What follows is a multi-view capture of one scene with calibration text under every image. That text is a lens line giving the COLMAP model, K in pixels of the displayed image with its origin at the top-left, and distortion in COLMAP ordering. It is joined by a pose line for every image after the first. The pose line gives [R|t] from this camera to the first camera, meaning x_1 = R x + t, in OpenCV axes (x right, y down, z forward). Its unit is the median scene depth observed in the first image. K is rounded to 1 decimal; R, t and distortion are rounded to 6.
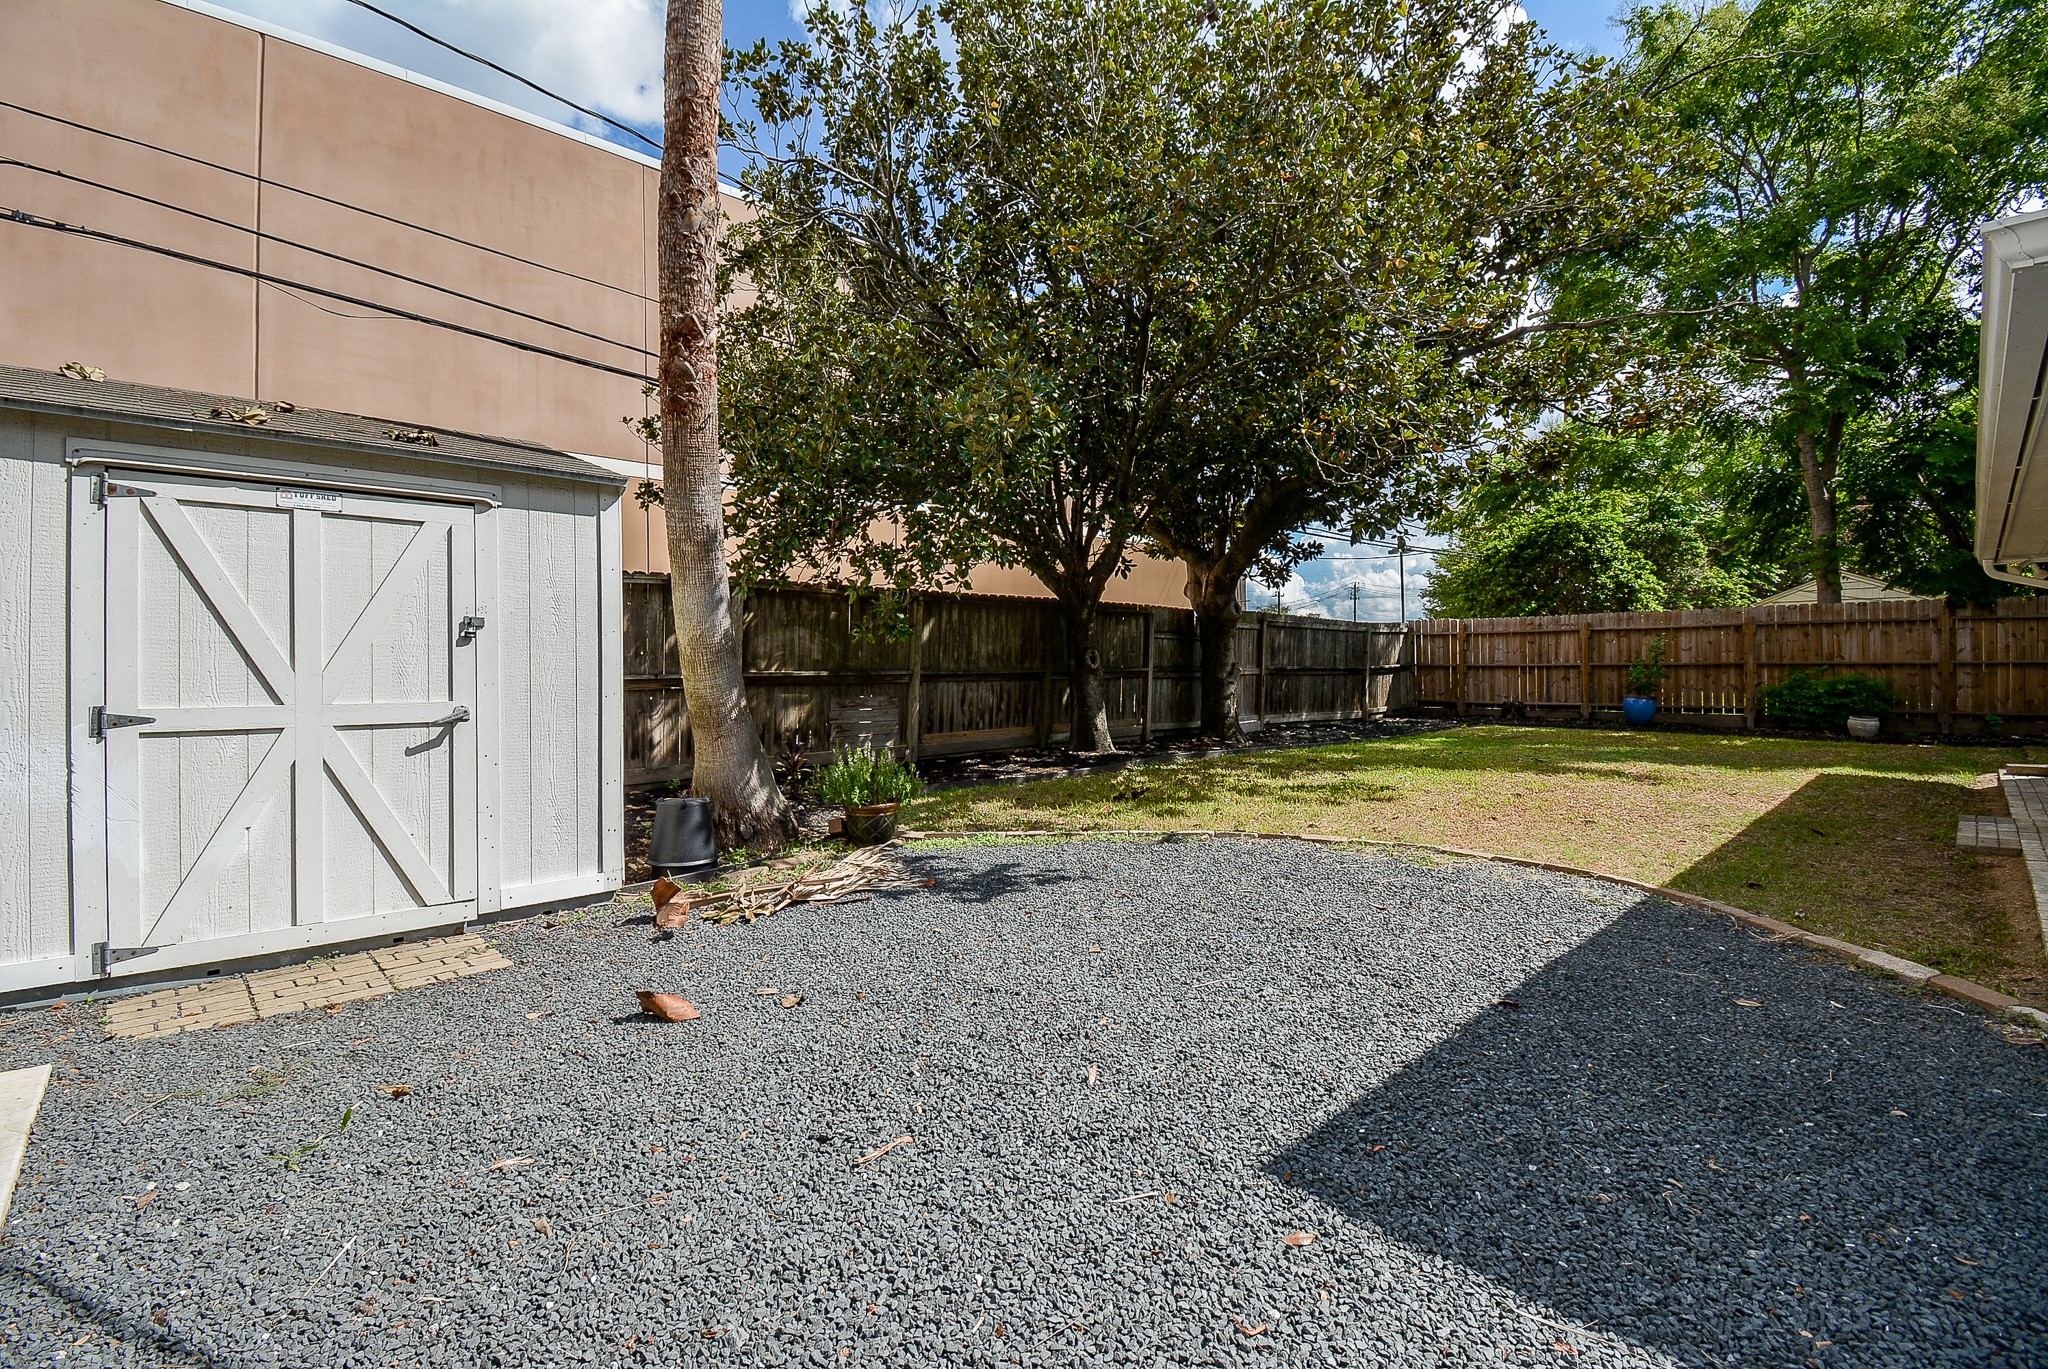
lens RADIAL K [[911.3, 0, 1025.2], [0, 911.3, 672.7], [0, 0, 1]] dist [-0.004951, -0.000812]
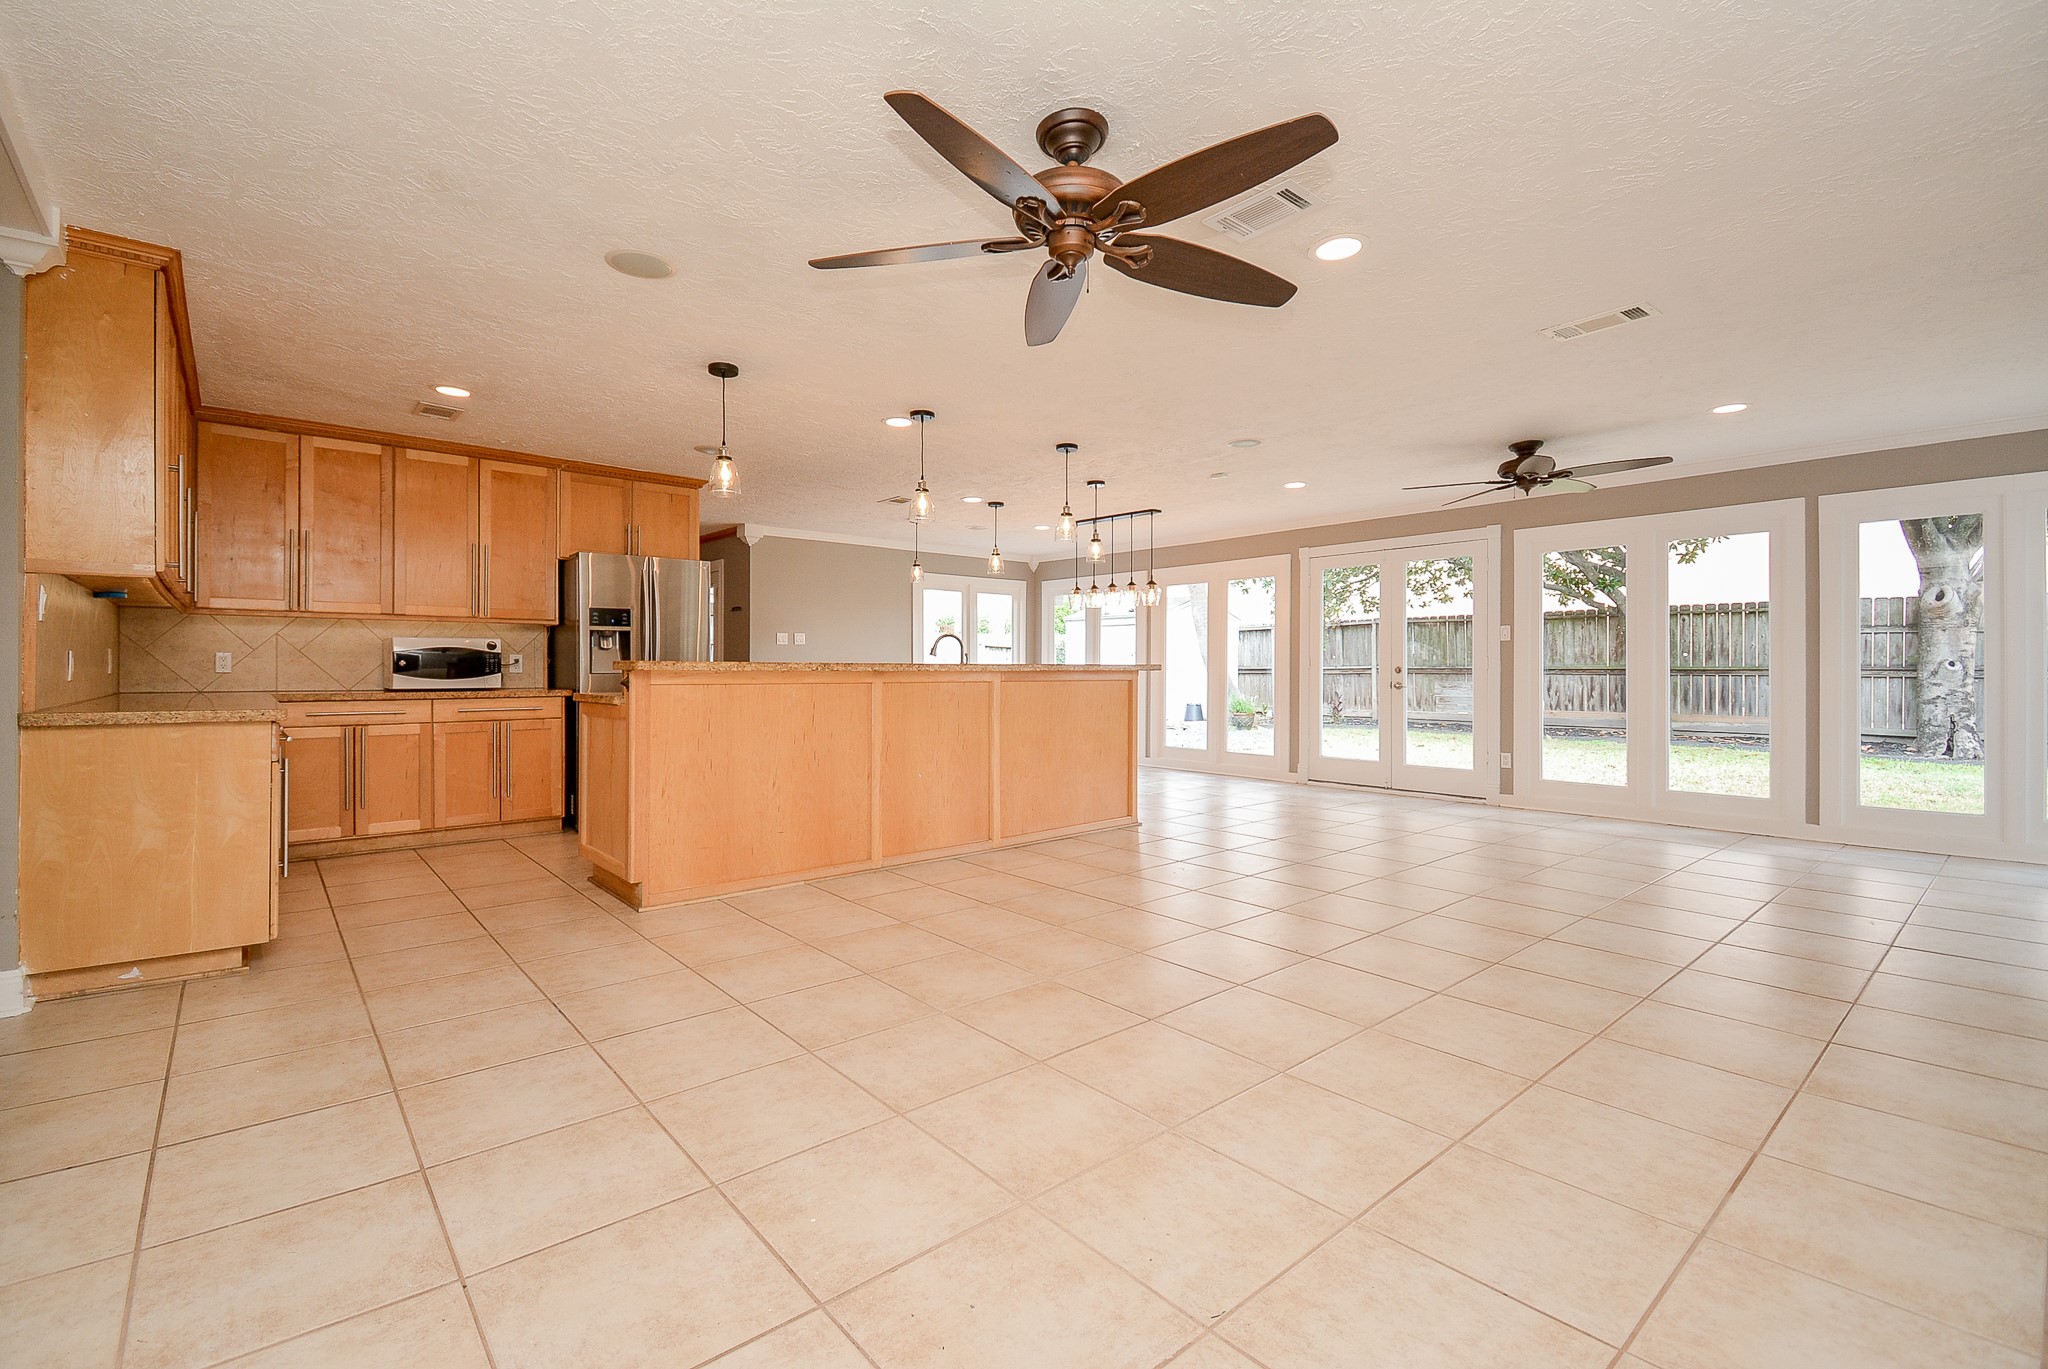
lens RADIAL K [[911.3, 0, 1019.7], [0, 911.3, 669.6], [0, 0, 1]] dist [-0.004951, -0.000812]
pose [[-0.071133, 0.005794, -0.997450, 1.320262], [-0.011977, 0.999906, 0.006662, 0.002861], [0.997395, 0.012420, -0.071057, 0.285548]]
